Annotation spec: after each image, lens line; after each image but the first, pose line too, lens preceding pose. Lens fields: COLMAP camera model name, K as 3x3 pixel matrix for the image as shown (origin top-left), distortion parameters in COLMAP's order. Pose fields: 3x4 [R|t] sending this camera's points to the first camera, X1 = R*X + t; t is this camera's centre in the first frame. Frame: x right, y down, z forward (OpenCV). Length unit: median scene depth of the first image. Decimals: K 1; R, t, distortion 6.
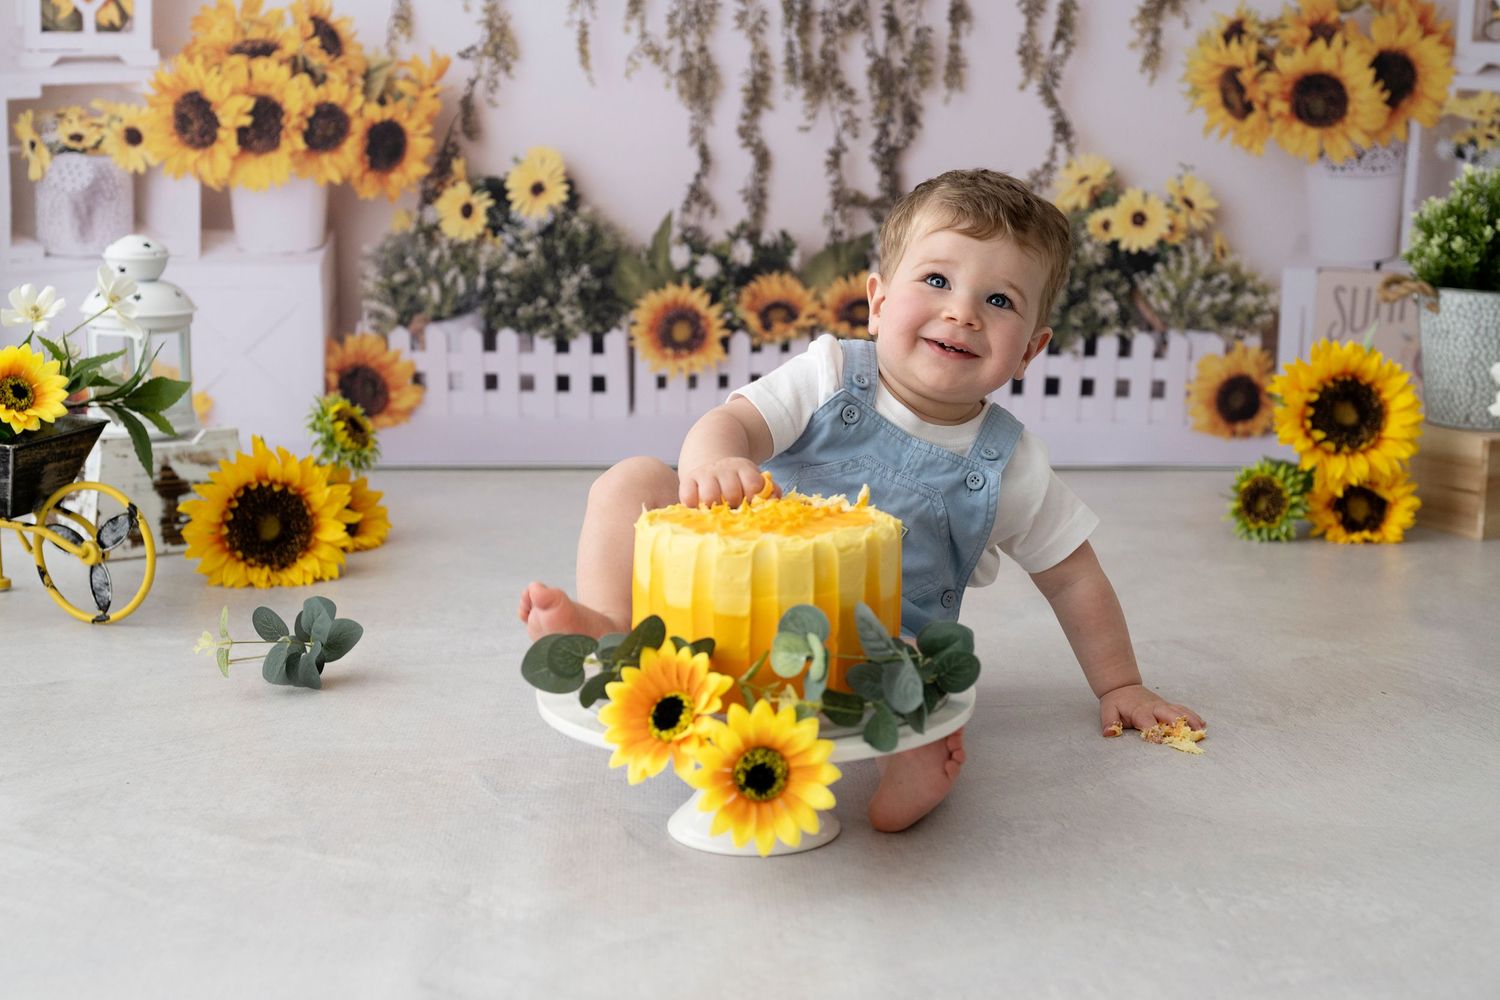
lens RADIAL K [[2135.6, 0, 771.8], [0, 2135.6, 506.0], [0, 0, 1]] dist [-0.005173, 0.000000]
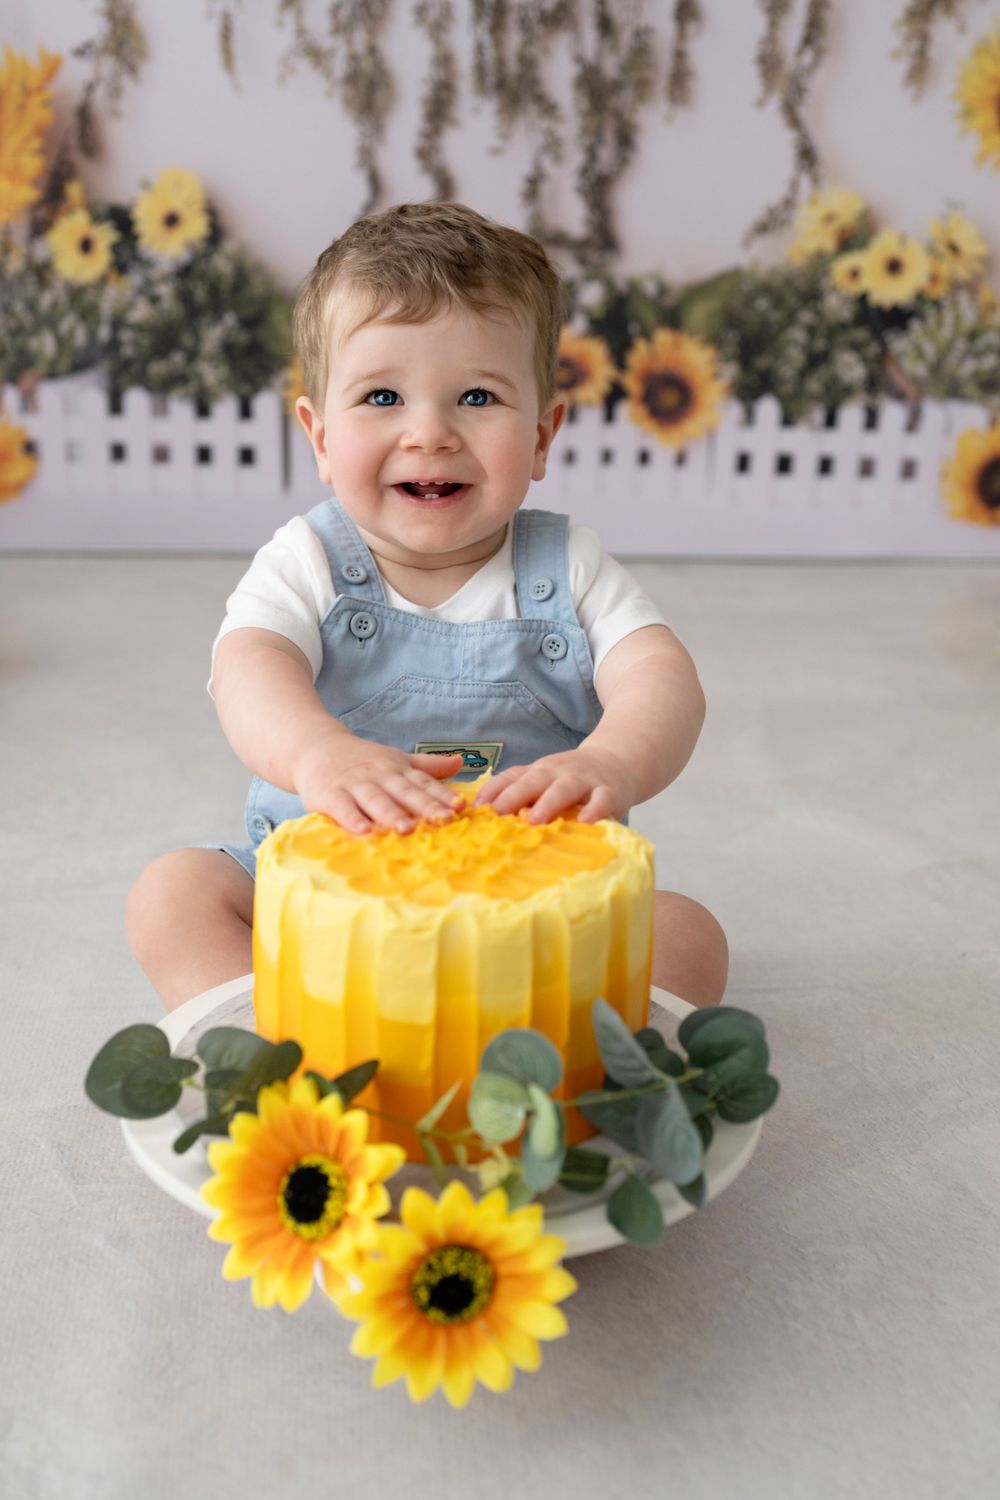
lens RADIAL K [[2135.6, 0, 508.8], [0, 2135.6, 709.8], [0, 0, 1]] dist [-0.005173, 0.000000]
pose [[0.999470, 0.007972, 0.031567, -0.004116], [-0.011275, 0.994313, 0.105896, -0.049489], [-0.030543, -0.106196, 0.993876, 0.157249]]
